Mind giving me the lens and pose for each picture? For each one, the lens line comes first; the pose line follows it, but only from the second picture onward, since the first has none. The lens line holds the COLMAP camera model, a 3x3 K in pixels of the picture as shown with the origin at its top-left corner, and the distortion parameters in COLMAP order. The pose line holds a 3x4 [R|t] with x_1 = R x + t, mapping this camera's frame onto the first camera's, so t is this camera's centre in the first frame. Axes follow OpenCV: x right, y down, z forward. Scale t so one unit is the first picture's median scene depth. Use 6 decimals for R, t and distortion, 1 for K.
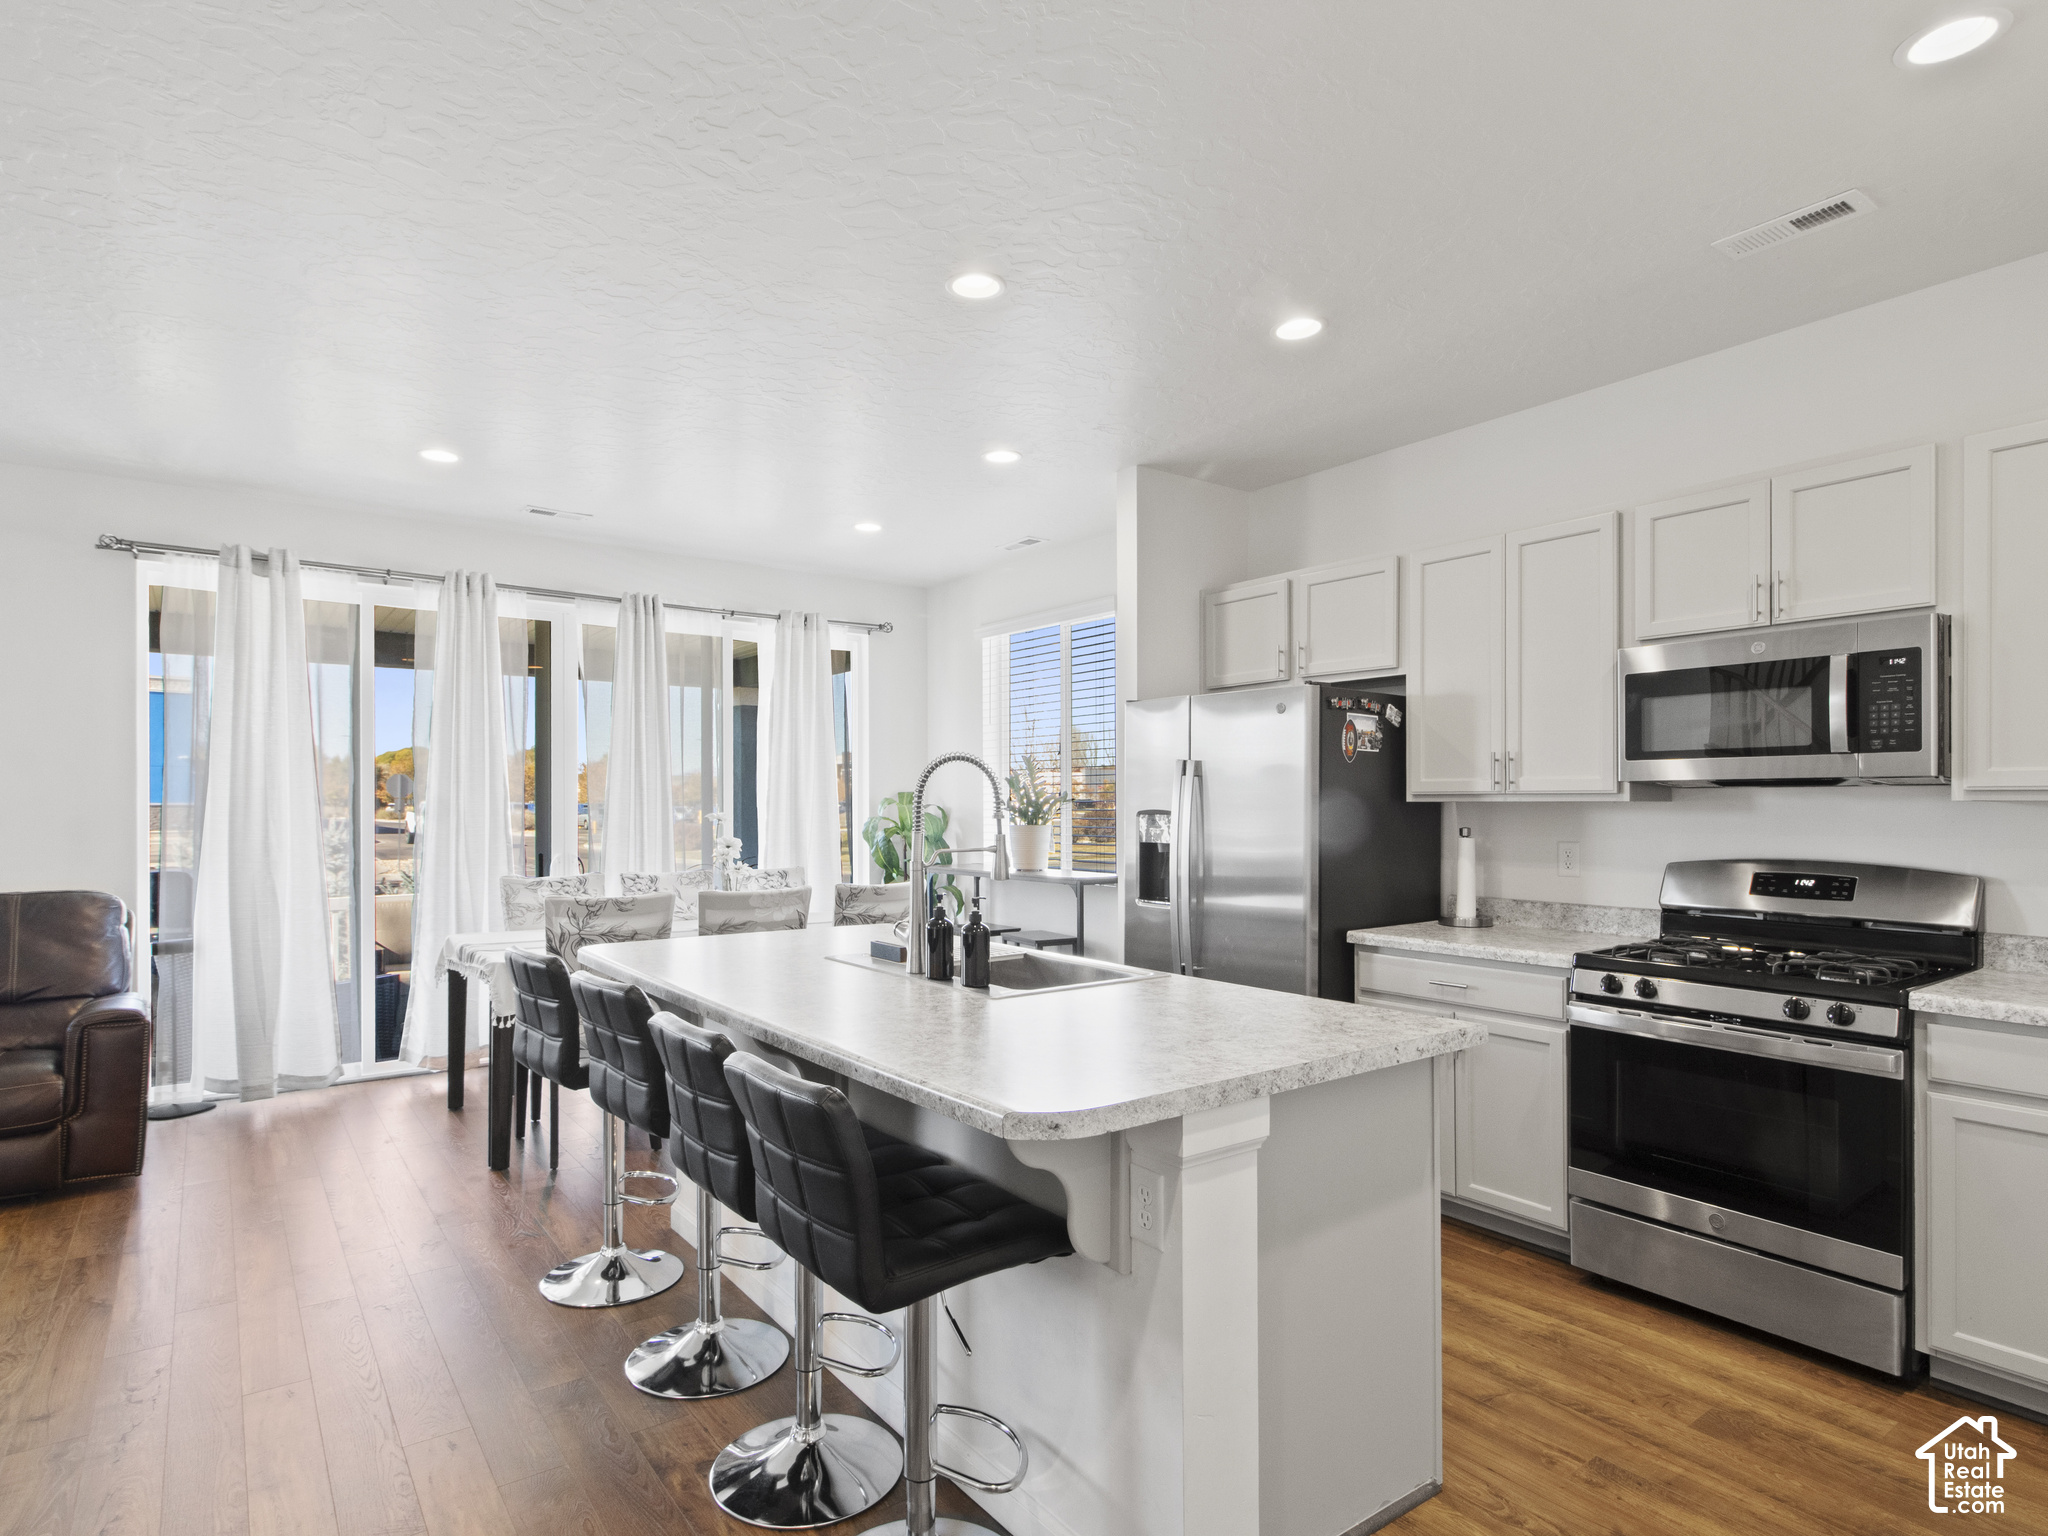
lens RADIAL K [[1106.5, 0, 1027.3], [0, 1106.5, 810.2], [0, 0, 1]] dist [0.000680, 0.001314]
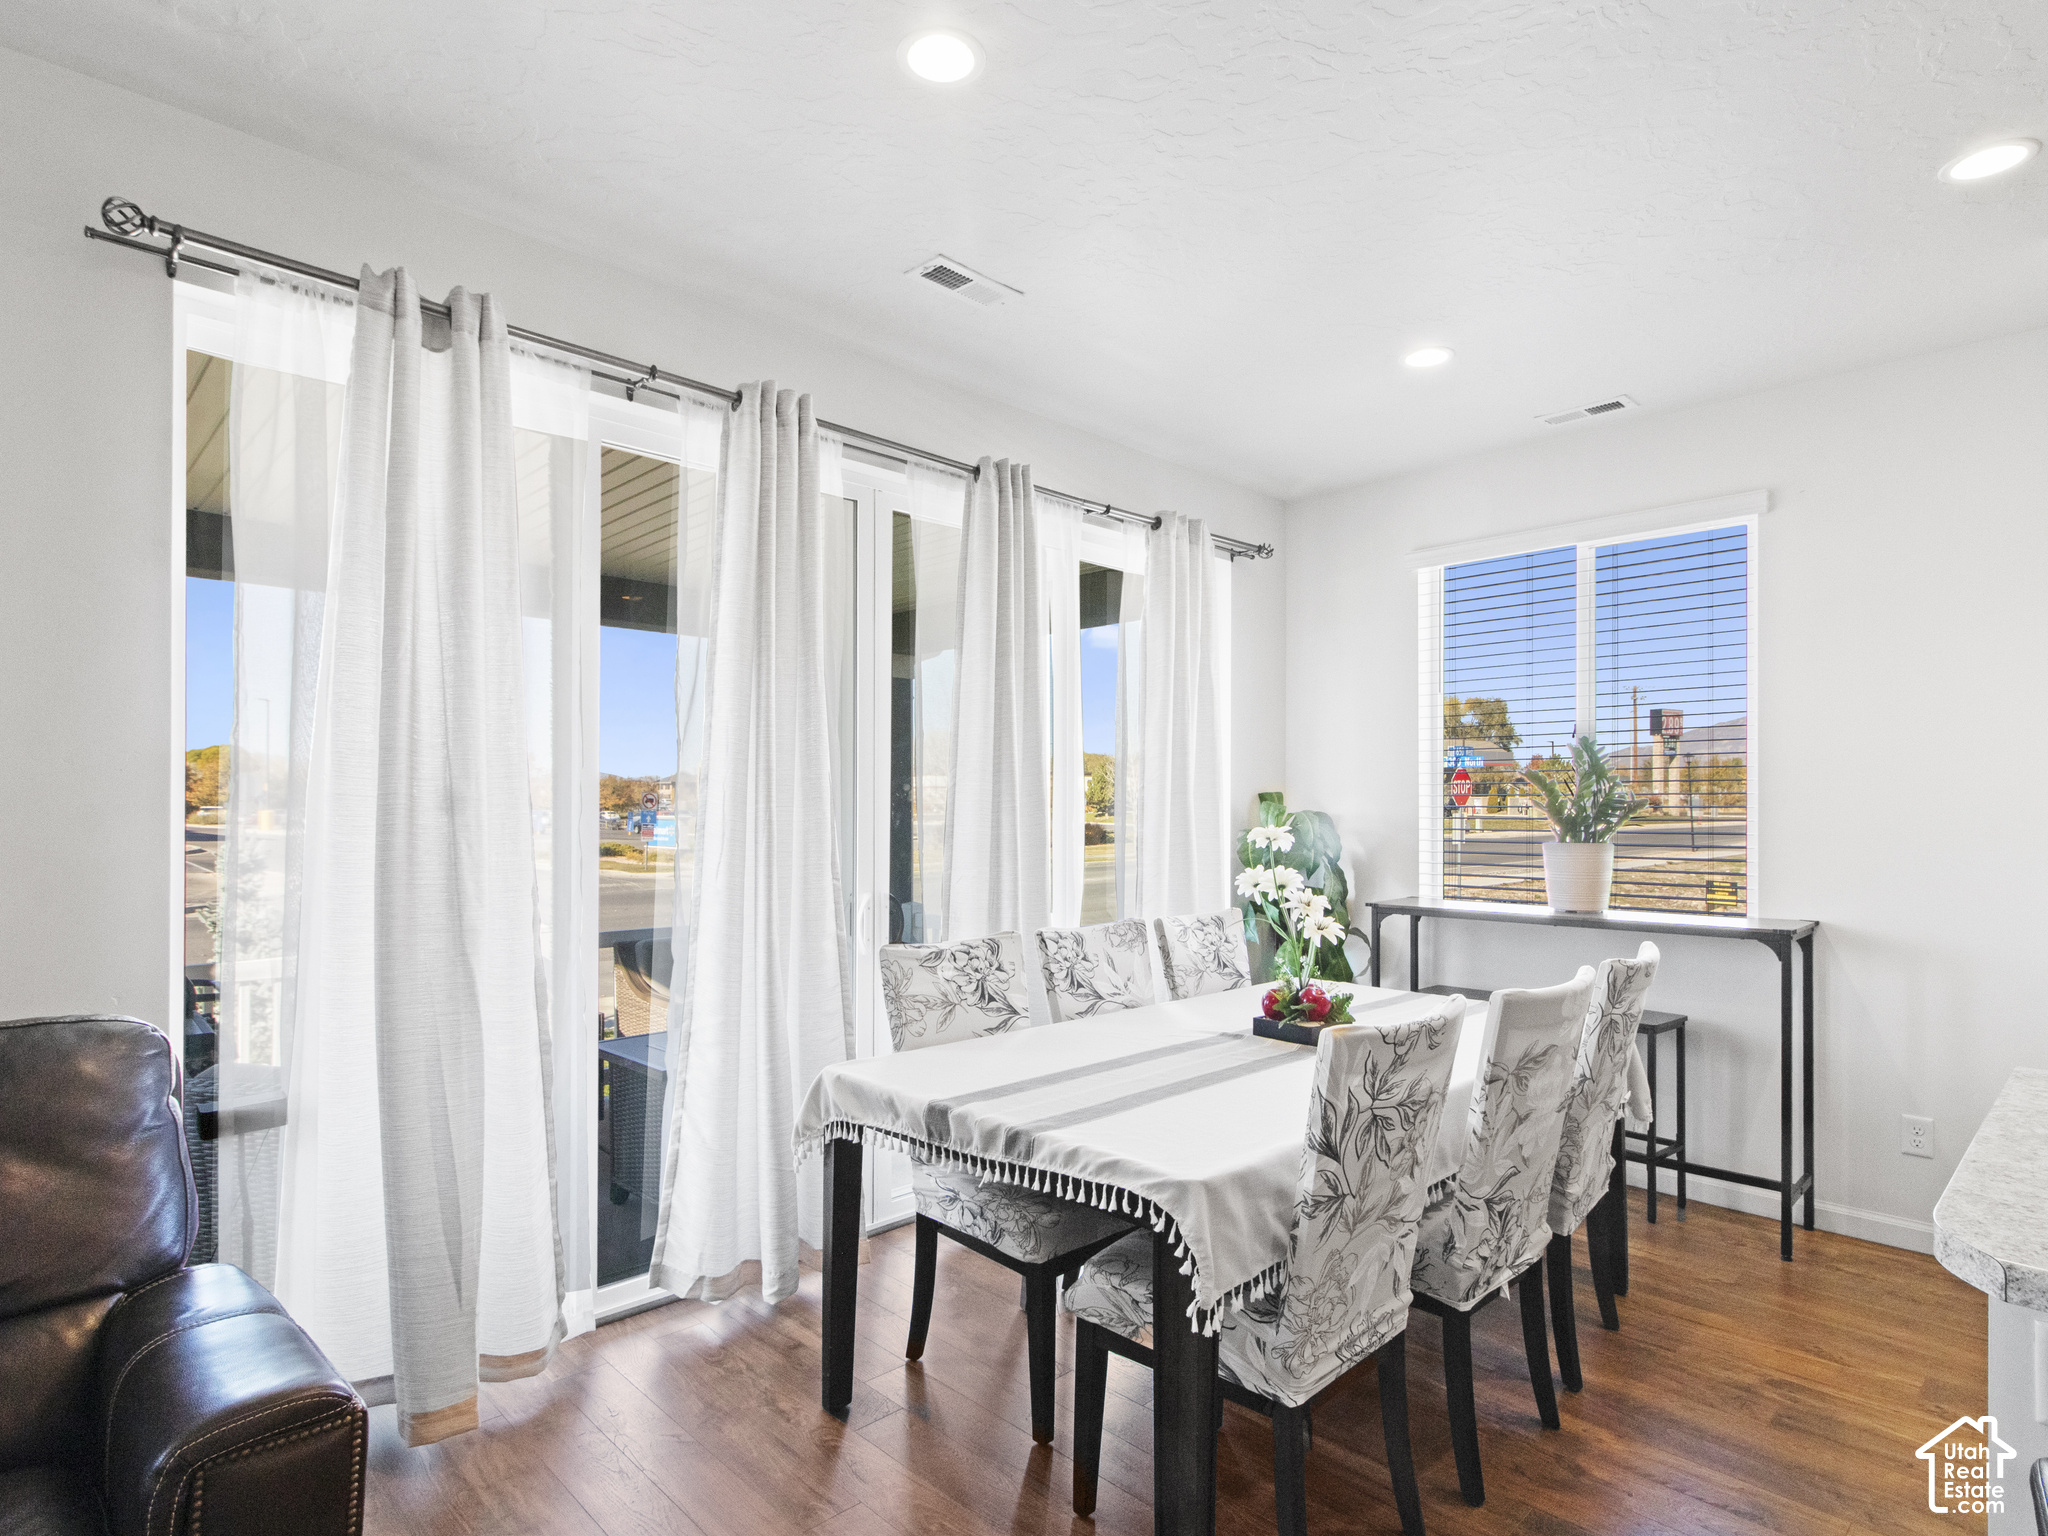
lens RADIAL K [[1106.5, 0, 1048.5], [0, 1106.5, 802.0], [0, 0, 1]] dist [0.000680, 0.001314]
pose [[0.990609, 0.001202, 0.136717, -0.499421], [0.000278, 0.999942, -0.010807, -0.003837], [-0.136722, 0.010744, 0.990551, 0.489021]]
